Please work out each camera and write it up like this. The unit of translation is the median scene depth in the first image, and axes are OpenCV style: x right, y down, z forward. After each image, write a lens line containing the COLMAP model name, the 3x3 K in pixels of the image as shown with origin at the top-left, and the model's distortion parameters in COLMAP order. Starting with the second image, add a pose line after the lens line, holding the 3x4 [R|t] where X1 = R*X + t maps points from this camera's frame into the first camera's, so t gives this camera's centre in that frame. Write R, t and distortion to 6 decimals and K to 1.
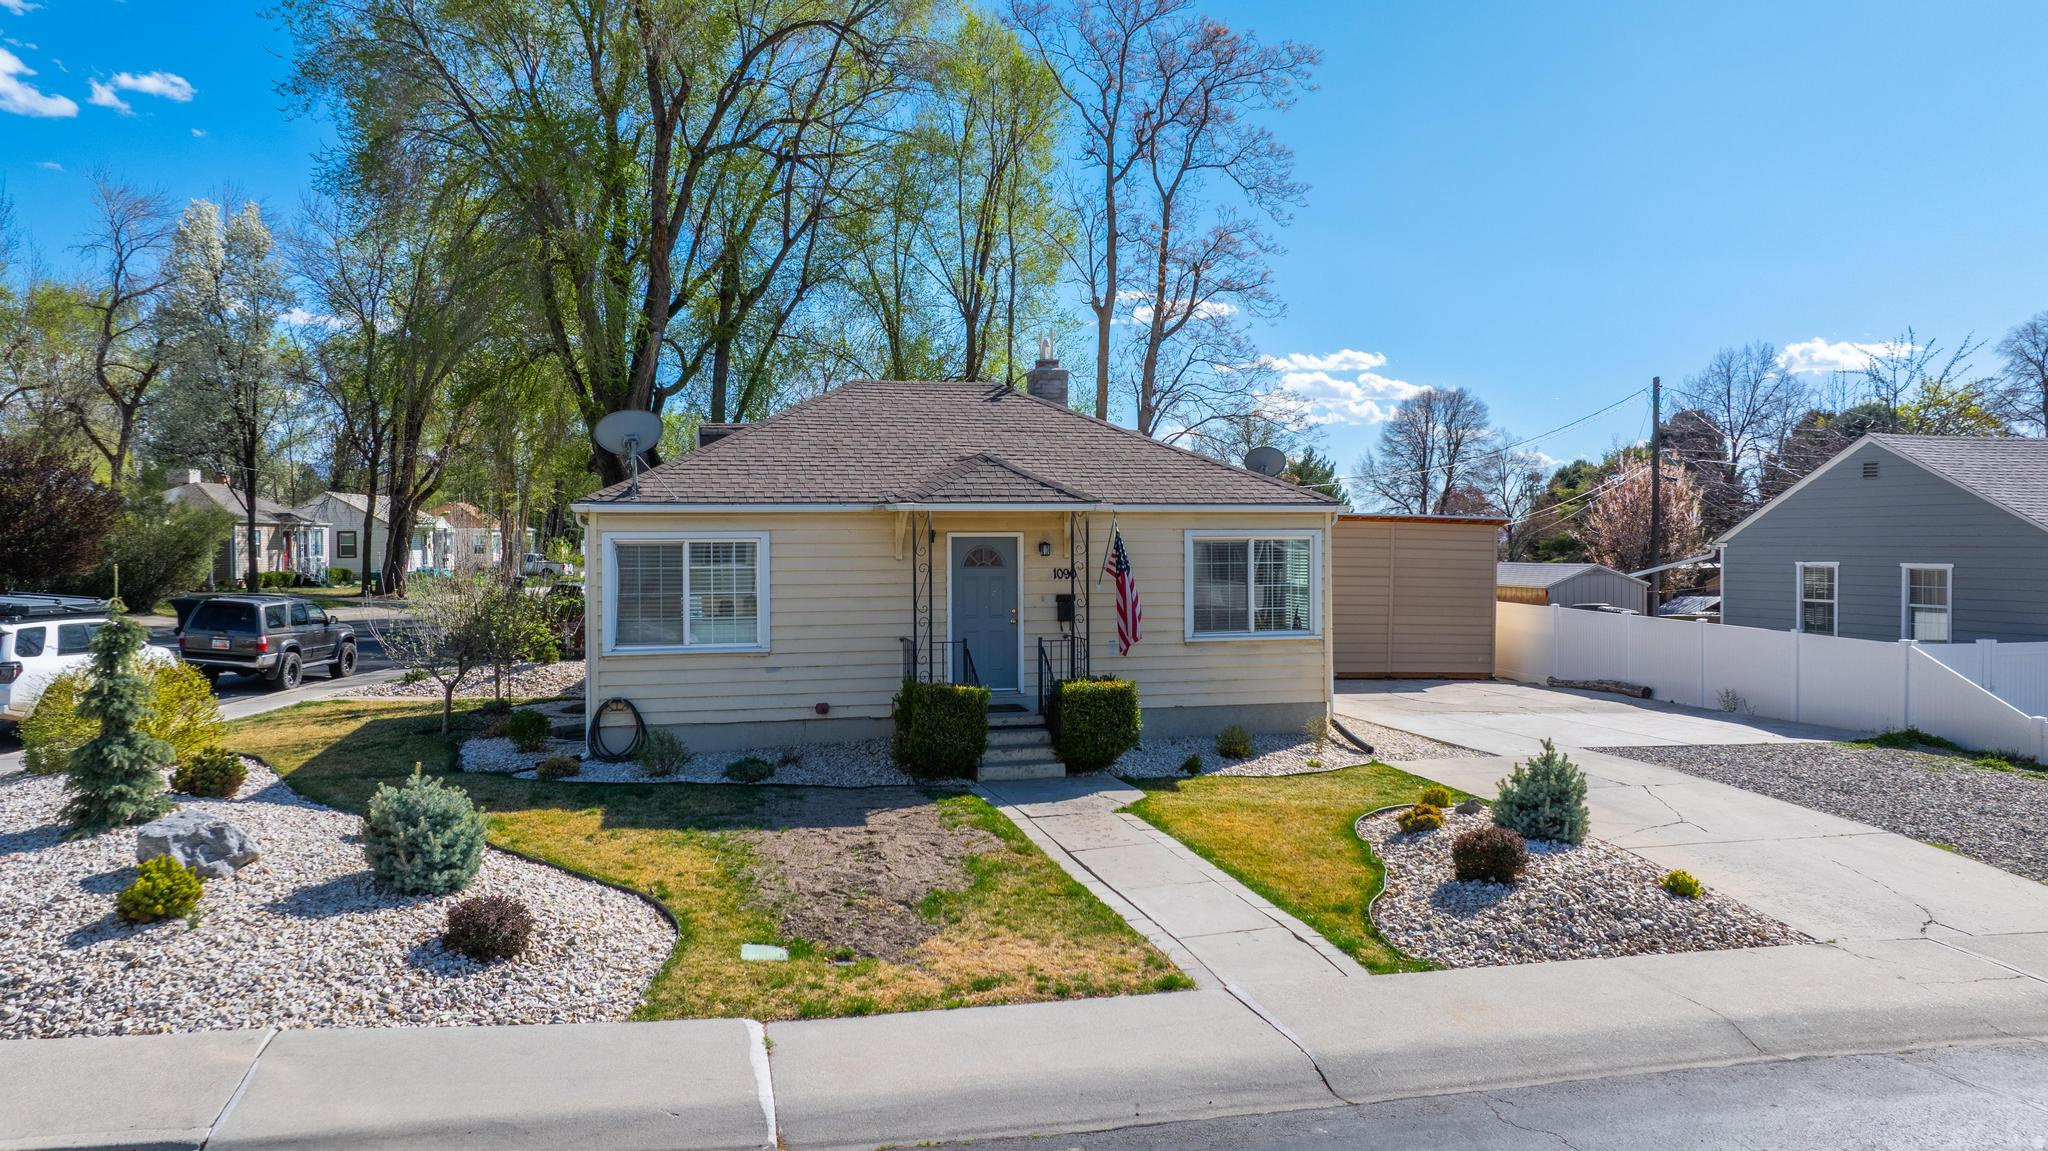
lens RADIAL K [[1436.9, 0, 1029.6], [0, 1436.9, 580.2], [0, 0, 1]] dist [-0.022552, 0.017464]
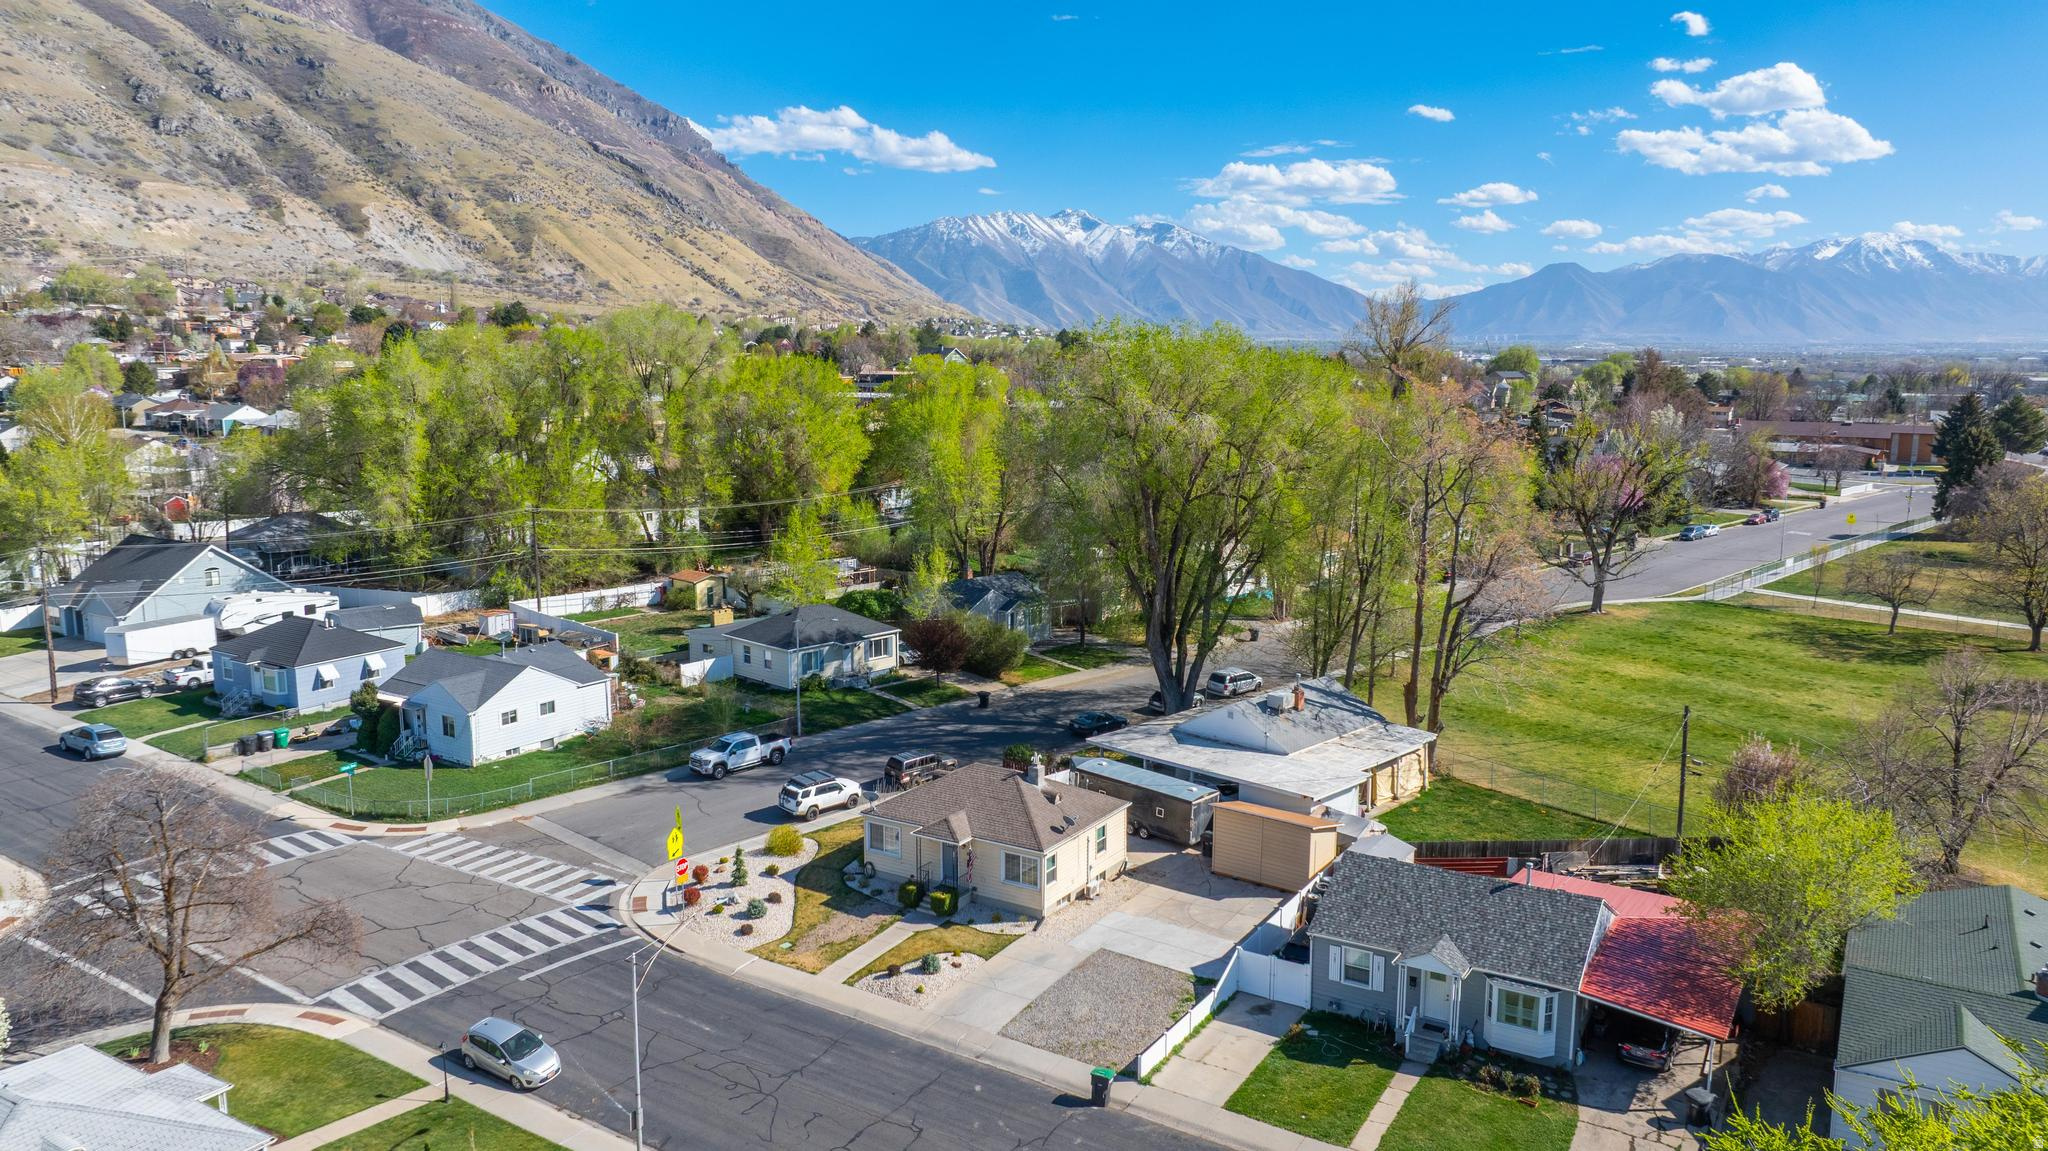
lens RADIAL K [[1436.9, 0, 1022.0], [0, 1436.9, 571.1], [0, 0, 1]] dist [-0.022552, 0.017464]
pose [[0.686343, 0.117709, -0.717689, 2.397572], [-0.021884, 0.989711, 0.141396, -1.119147], [0.726949, -0.081340, 0.681857, -1.143360]]
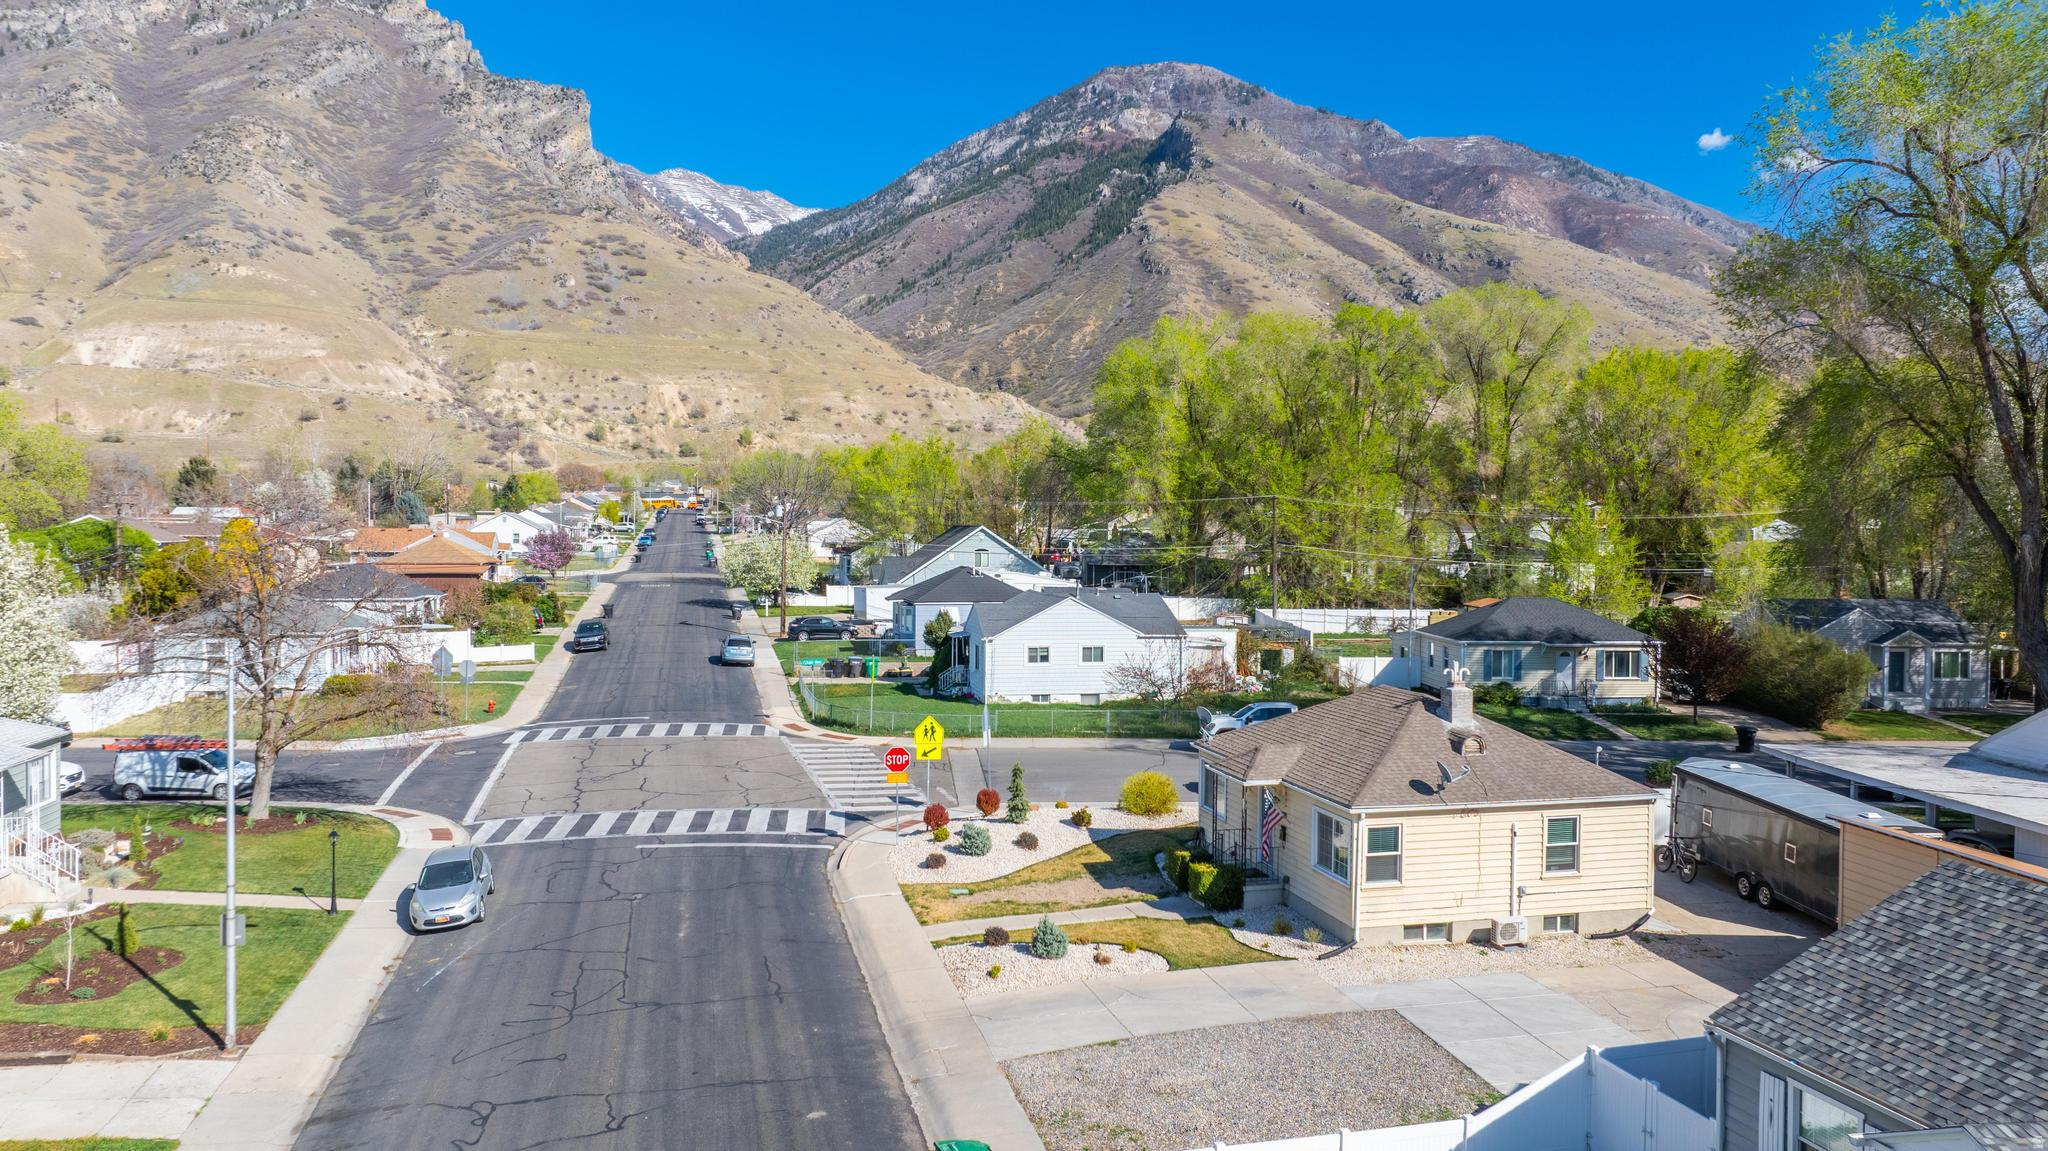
lens RADIAL K [[1436.9, 0, 1026.8], [0, 1436.9, 578.0], [0, 0, 1]] dist [-0.022552, 0.017464]
pose [[-0.018513, 0.037021, -0.999143, 1.851644], [-0.031034, 0.998811, 0.037583, -0.365875], [0.999347, 0.031703, -0.017342, 0.662854]]
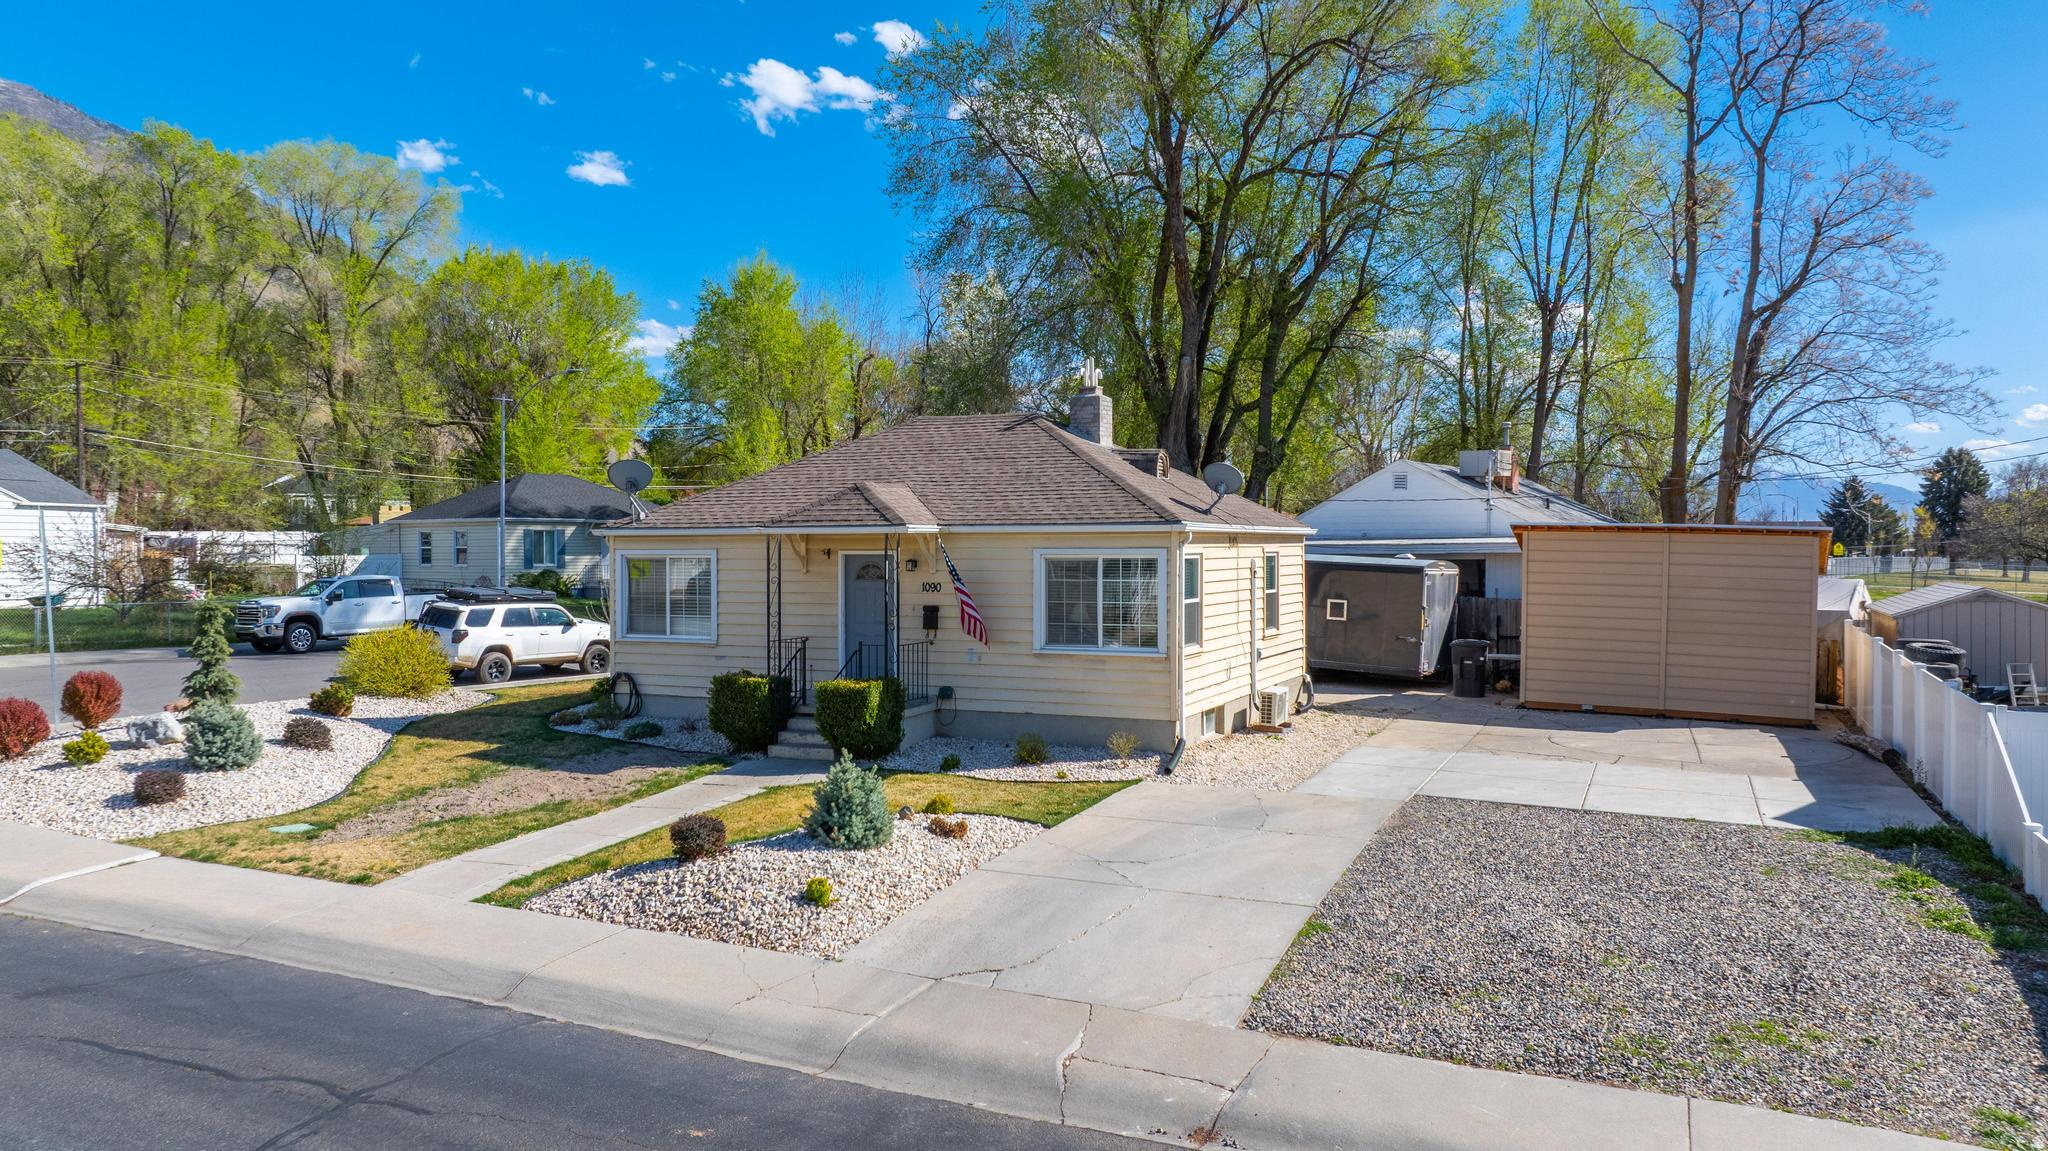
lens RADIAL K [[1436.9, 0, 1027.1], [0, 1436.9, 584.2], [0, 0, 1]] dist [-0.022552, 0.017464]
pose [[0.782755, 0.019381, -0.622028, 0.760601], [-0.017558, 0.999805, 0.009056, -0.017874], [0.622082, 0.003833, 0.782943, 0.155533]]
